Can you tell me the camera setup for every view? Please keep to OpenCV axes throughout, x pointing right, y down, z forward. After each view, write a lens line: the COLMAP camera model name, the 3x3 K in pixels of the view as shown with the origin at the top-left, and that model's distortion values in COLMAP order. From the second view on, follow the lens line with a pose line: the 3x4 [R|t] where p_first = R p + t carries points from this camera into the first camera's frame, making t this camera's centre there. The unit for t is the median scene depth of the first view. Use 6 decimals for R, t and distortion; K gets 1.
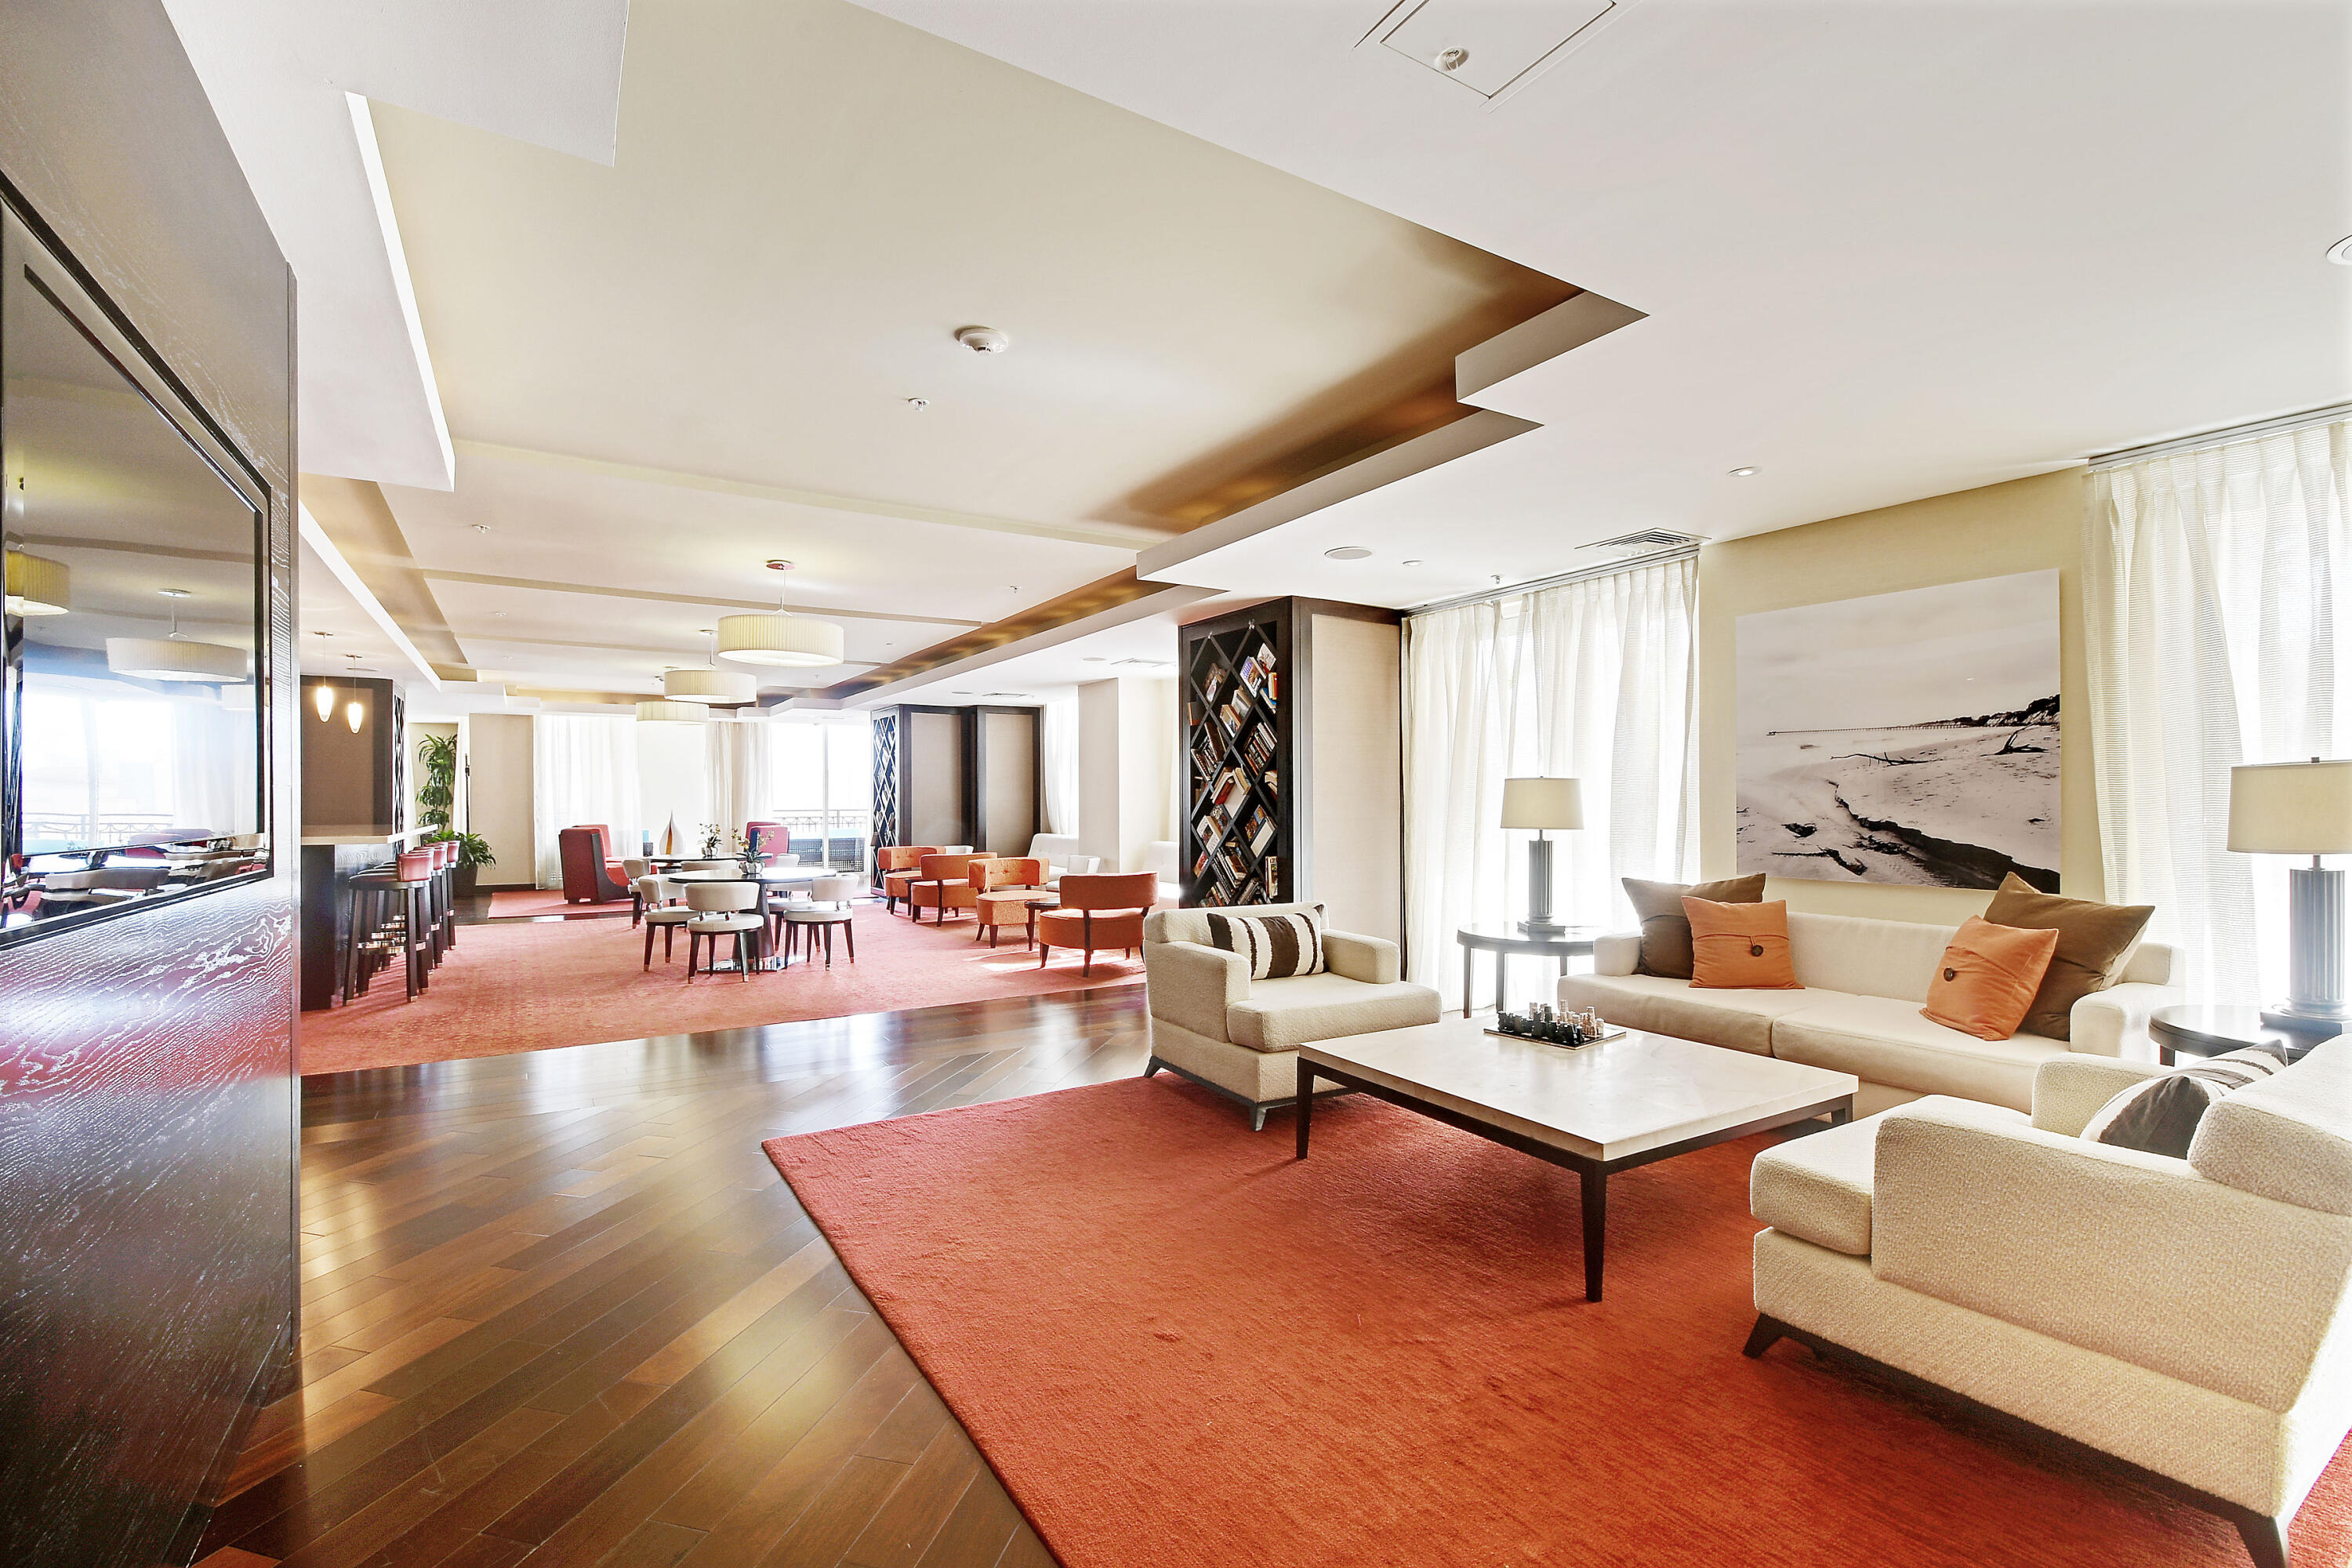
lens RADIAL K [[1033.0, 0, 1155.1], [0, 1033.0, 798.8], [0, 0, 1]] dist [-0.000369, 0.000029]
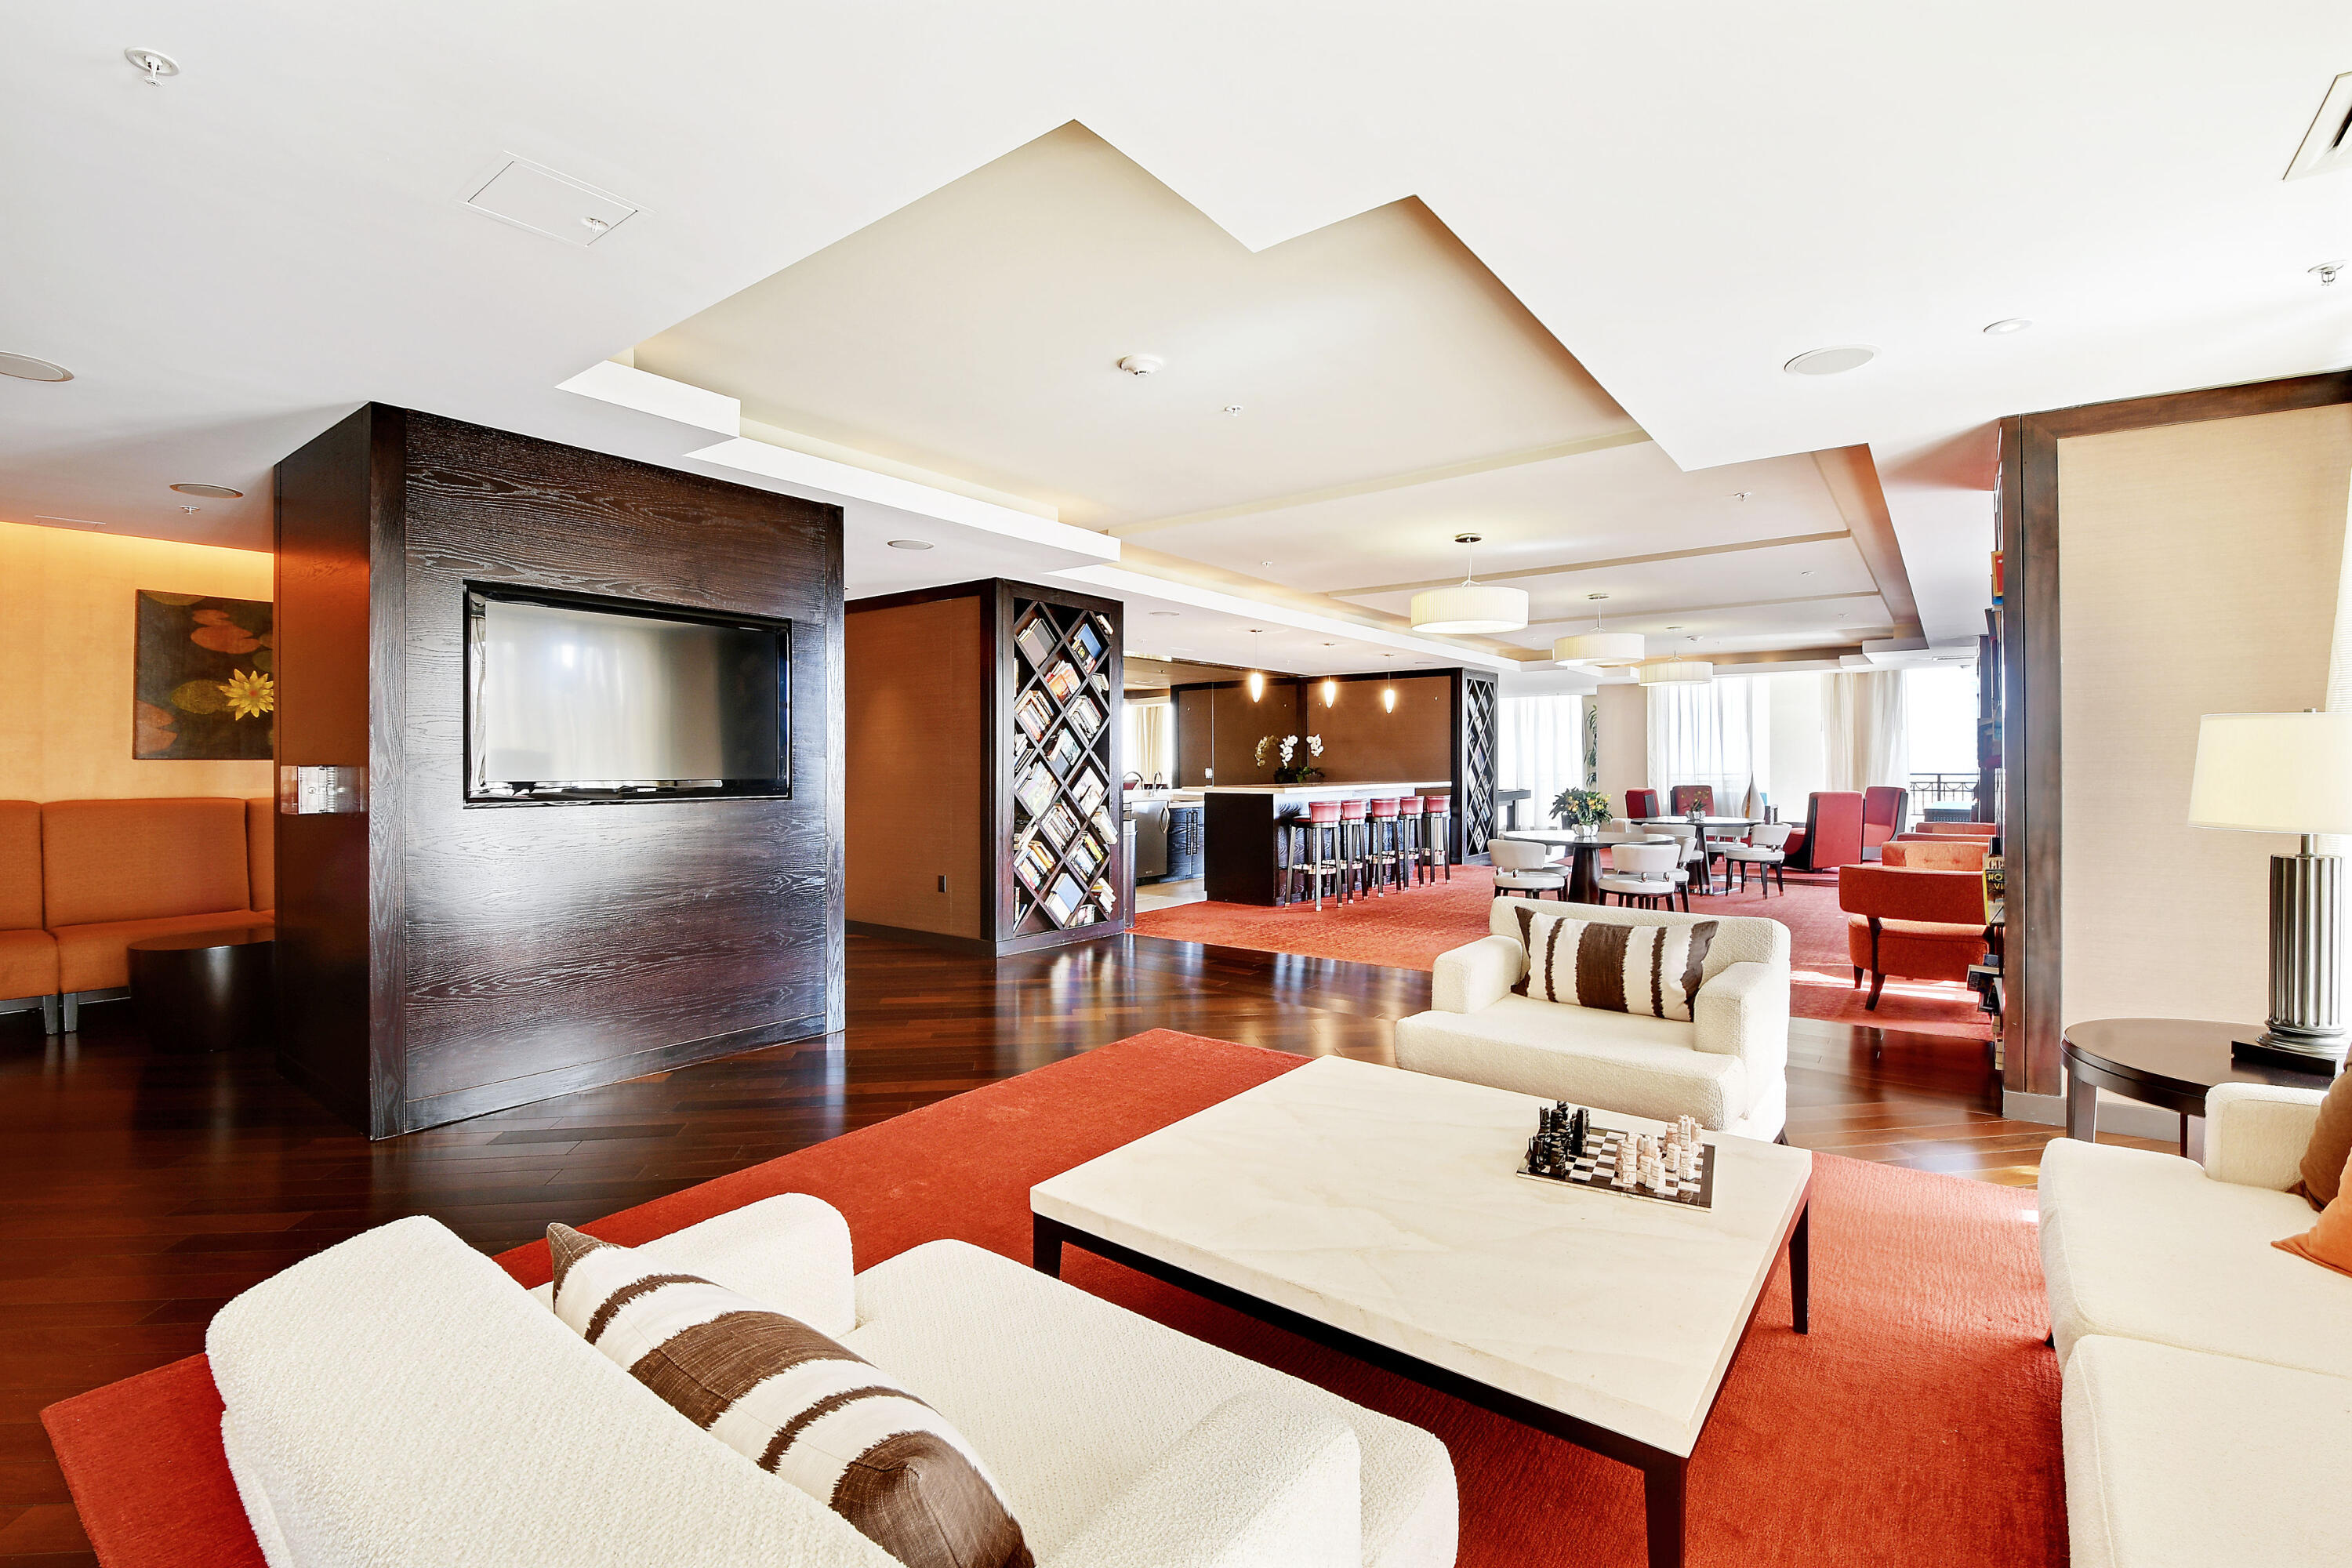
lens RADIAL K [[1033.0, 0, 1155.1], [0, 1033.0, 798.8], [0, 0, 1]] dist [-0.000369, 0.000029]
pose [[0.363900, 0.033281, -0.930843, 0.491105], [0.002816, 0.999318, 0.036830, -0.003382], [0.931434, -0.016023, 0.363558, 0.315612]]
